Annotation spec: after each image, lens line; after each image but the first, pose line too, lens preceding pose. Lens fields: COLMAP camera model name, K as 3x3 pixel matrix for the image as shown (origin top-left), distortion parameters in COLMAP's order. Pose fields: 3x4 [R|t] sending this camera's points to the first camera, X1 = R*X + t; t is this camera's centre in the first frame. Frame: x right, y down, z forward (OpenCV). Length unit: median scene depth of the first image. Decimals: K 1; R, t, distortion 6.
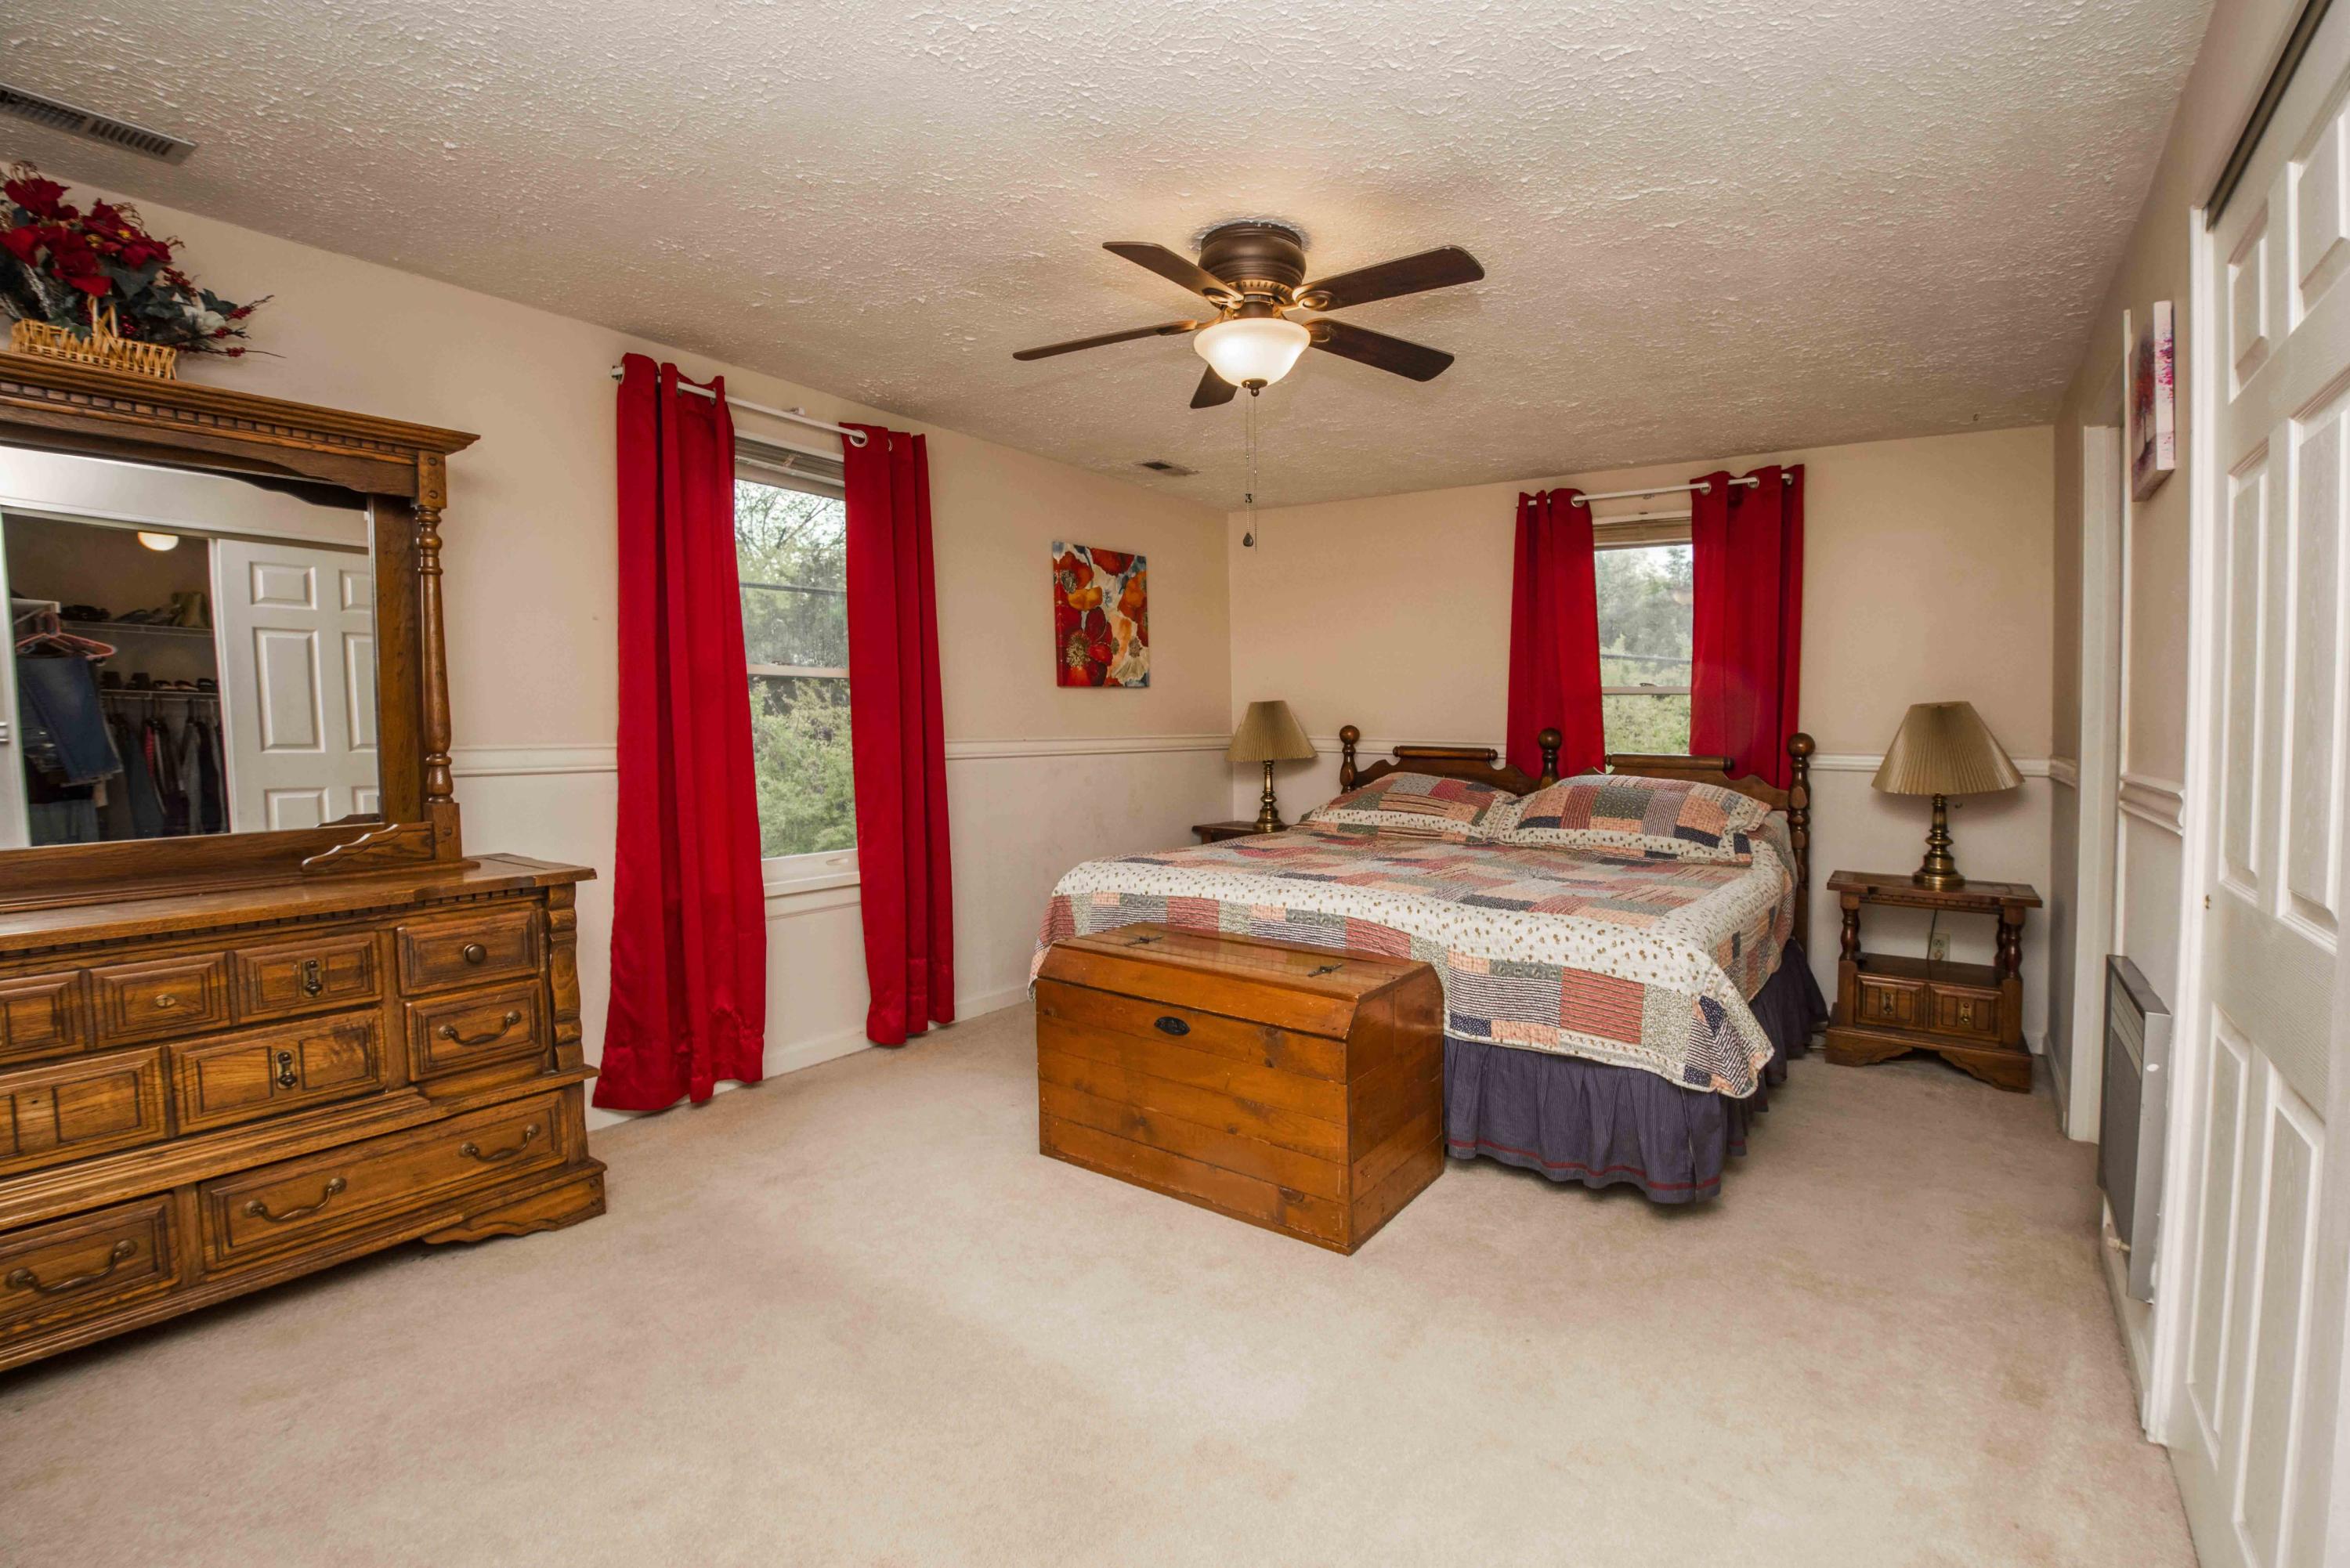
lens RADIAL K [[1055.2, 0, 1191.4], [0, 1055.2, 781.6], [0, 0, 1]] dist [-0.002063, -0.022581]
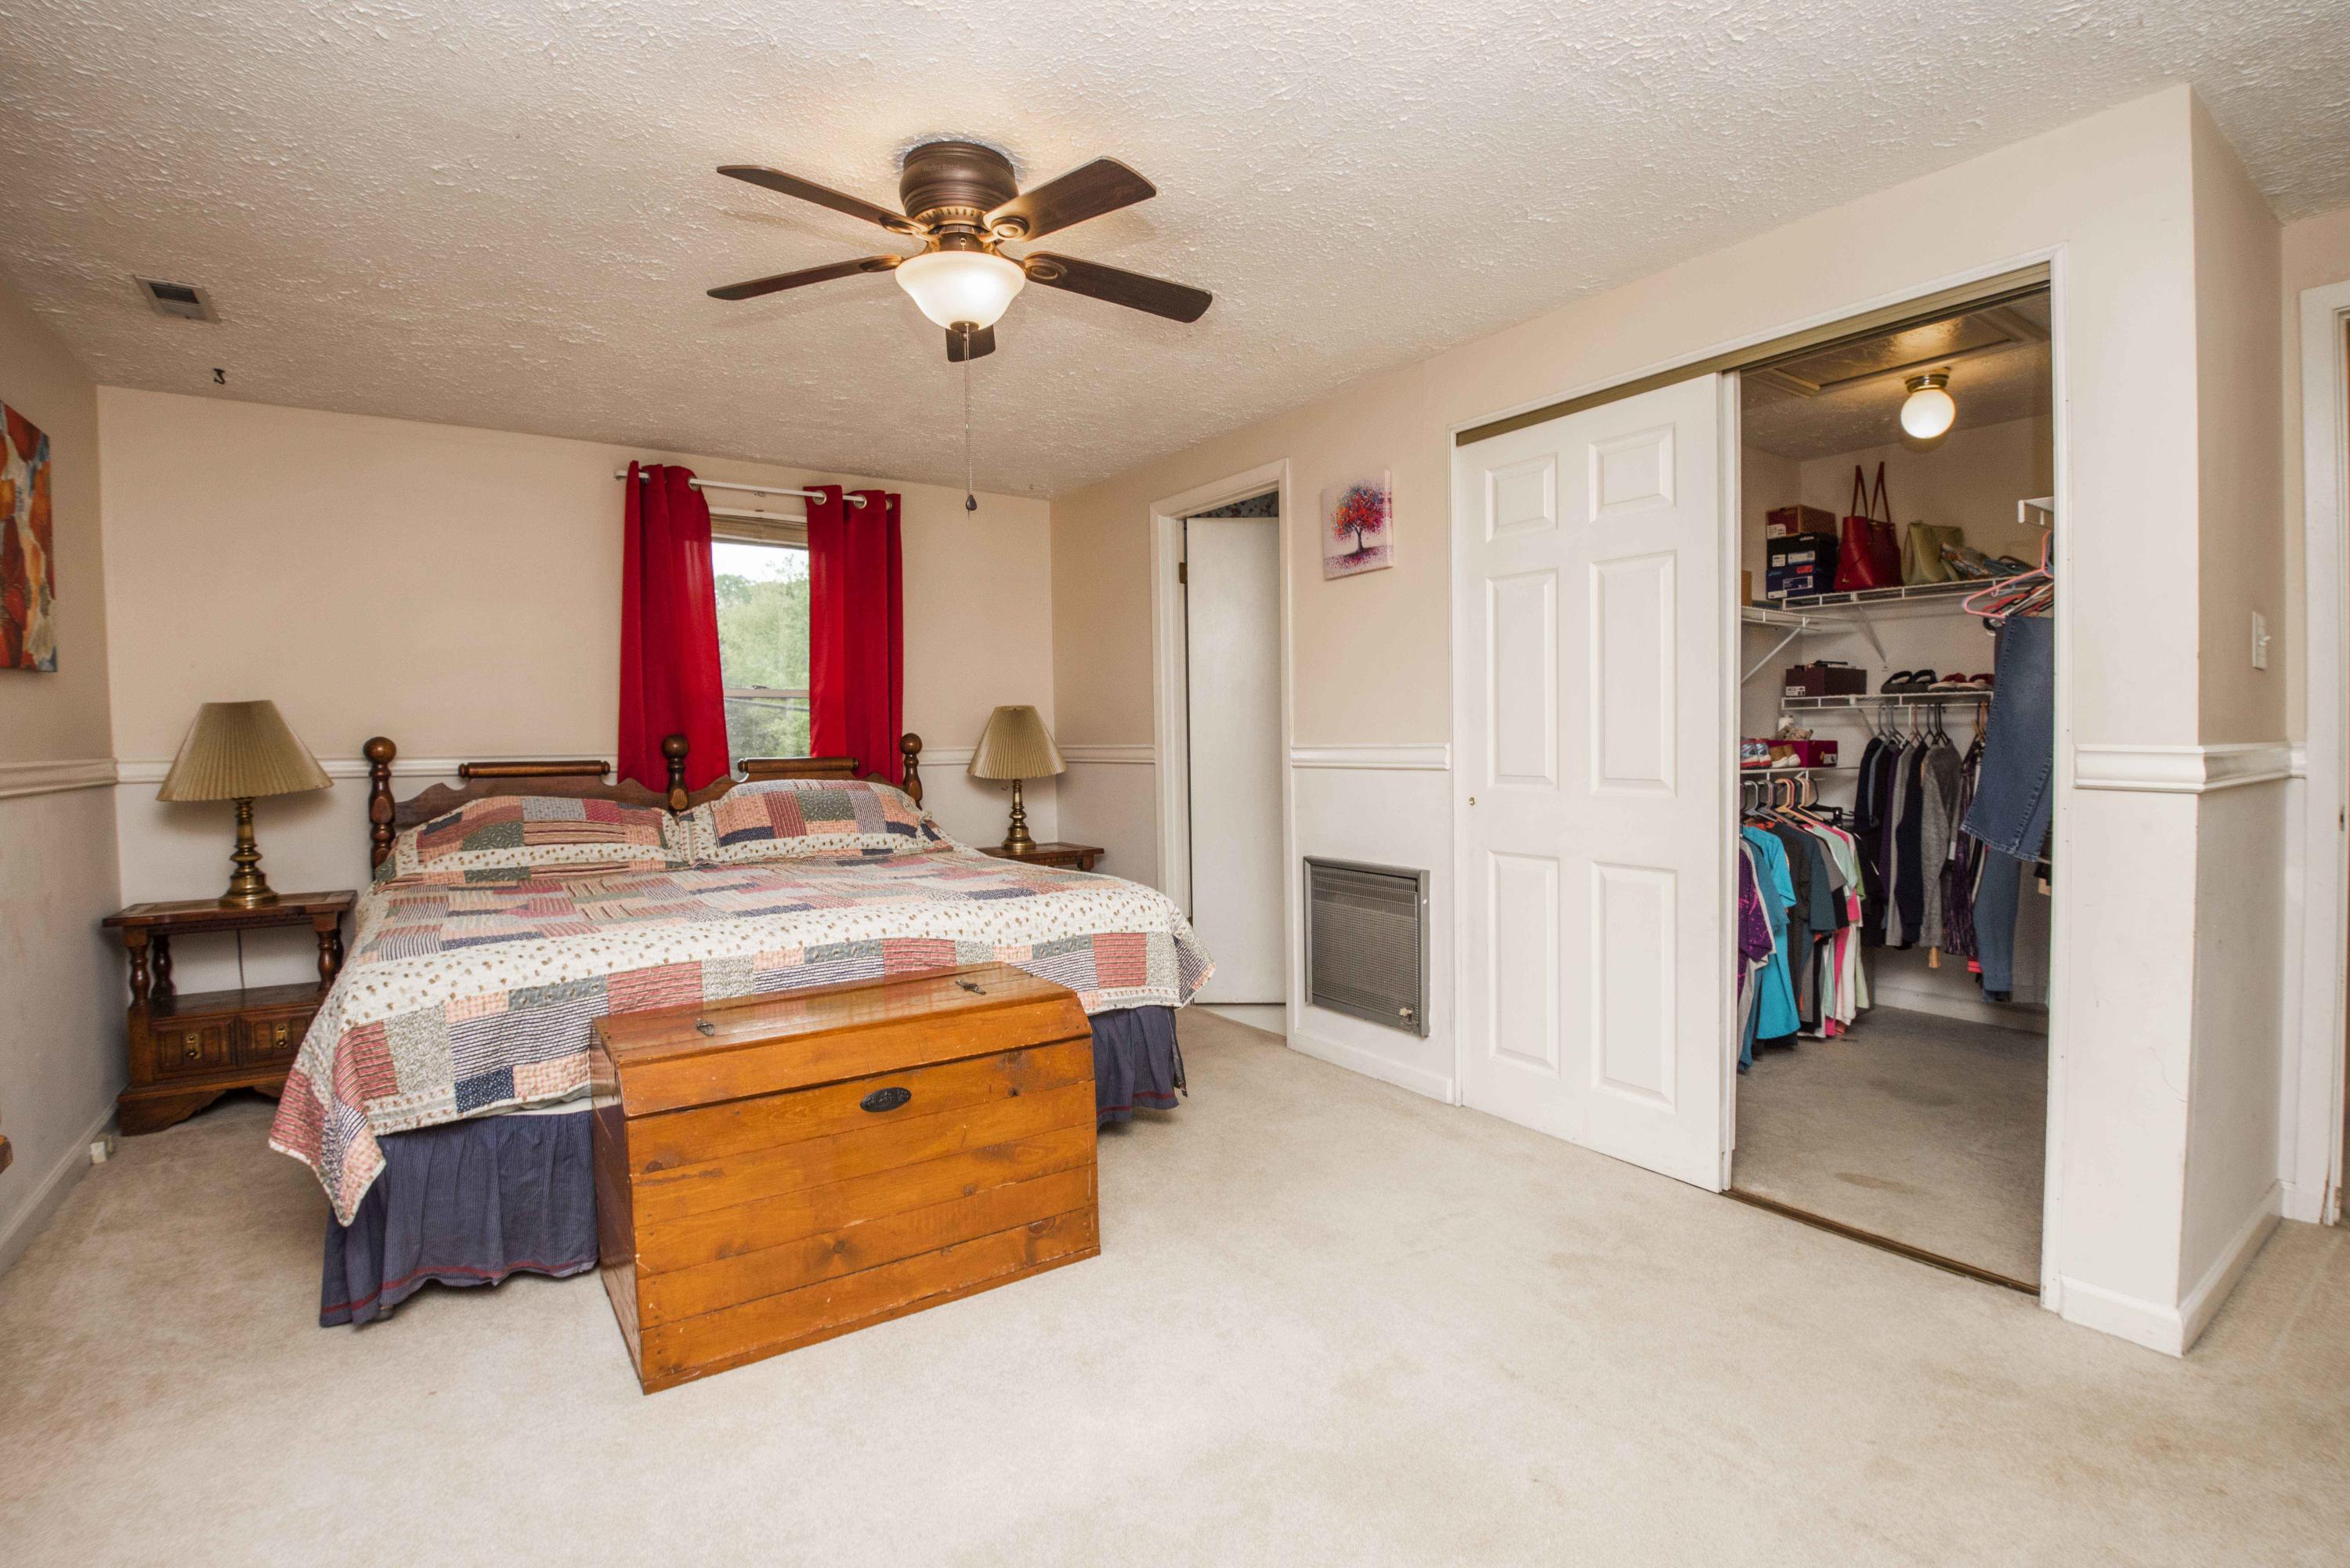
lens RADIAL K [[1139.3, 0, 1181.9], [0, 1139.3, 771.7], [0, 0, 1]] dist [0.001213, -0.027033]
pose [[0.338156, -0.044236, 0.940050, -0.490126], [0.074938, 0.996988, 0.019959, -0.007871], [-0.938102, 0.063696, 0.340453, 0.330451]]
